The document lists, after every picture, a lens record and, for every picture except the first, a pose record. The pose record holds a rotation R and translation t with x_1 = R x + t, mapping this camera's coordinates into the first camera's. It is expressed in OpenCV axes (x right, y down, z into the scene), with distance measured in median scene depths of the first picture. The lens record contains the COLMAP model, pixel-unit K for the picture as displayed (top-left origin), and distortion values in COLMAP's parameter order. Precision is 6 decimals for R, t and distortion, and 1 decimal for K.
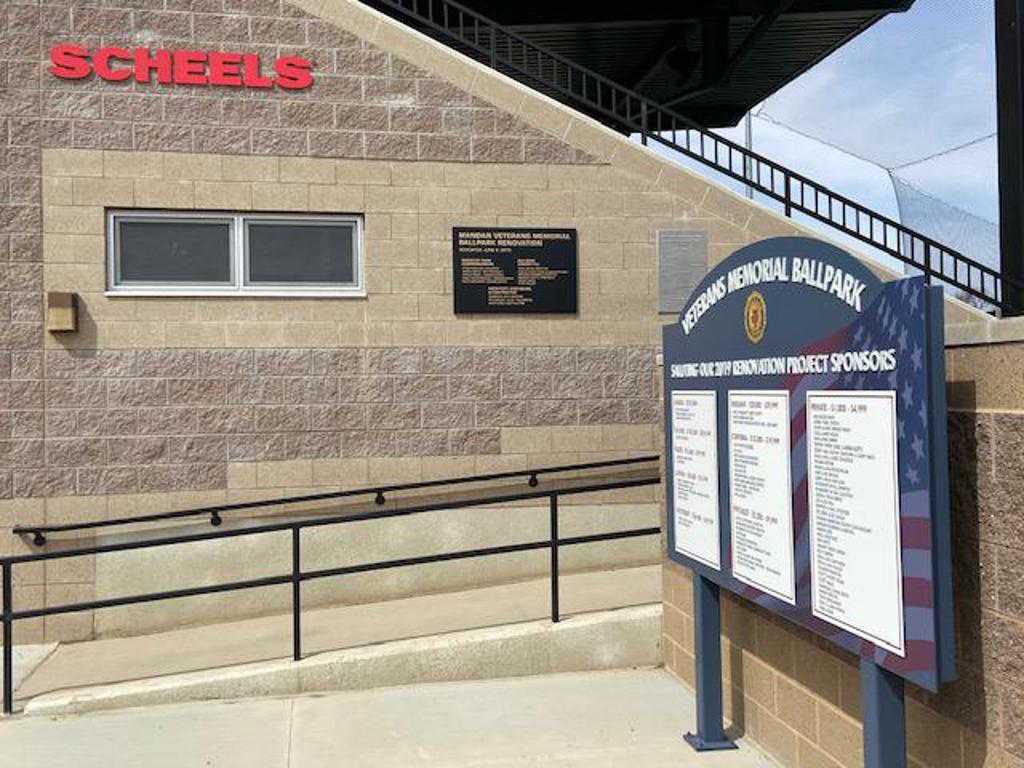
lens RADIAL K [[1046.0, 0, 512.0], [0, 1046.0, 384.0], [0, 0, 1]] dist [0.100836, -0.015270]
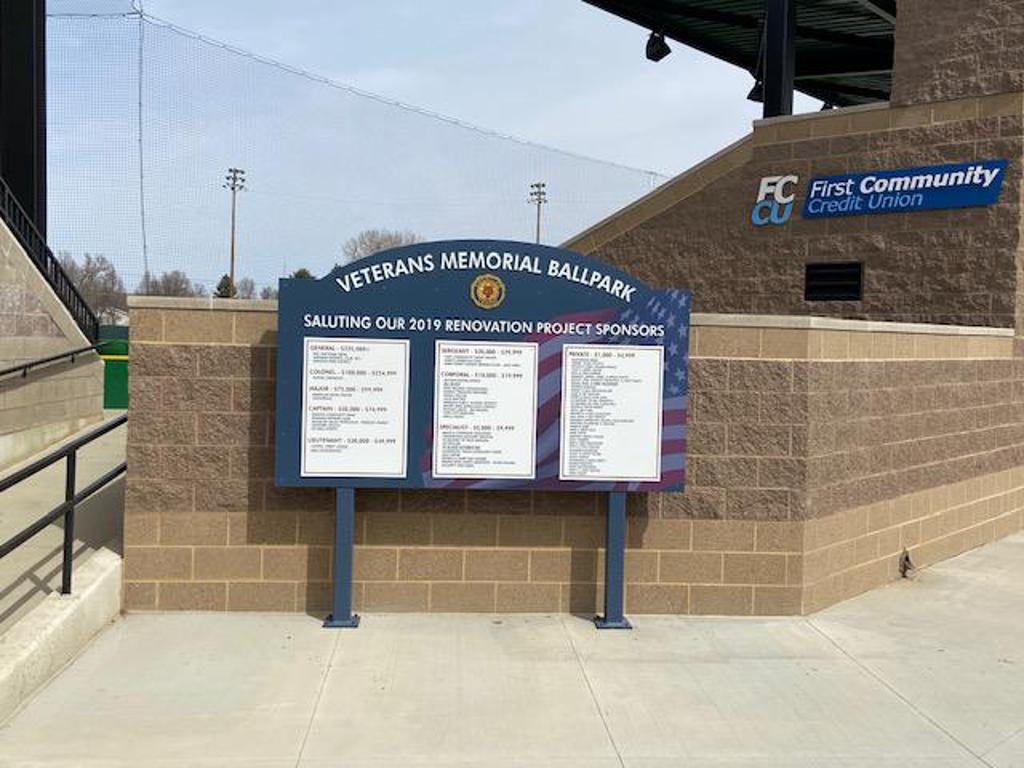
lens RADIAL K [[1046.0, 0, 512.0], [0, 1046.0, 384.0], [0, 0, 1]] dist [0.100836, -0.015270]
pose [[0.128764, -0.002929, 0.991671, -1.434796], [-0.030947, 0.999497, 0.006970, 0.063444], [-0.991192, -0.031586, 0.128608, 0.924489]]
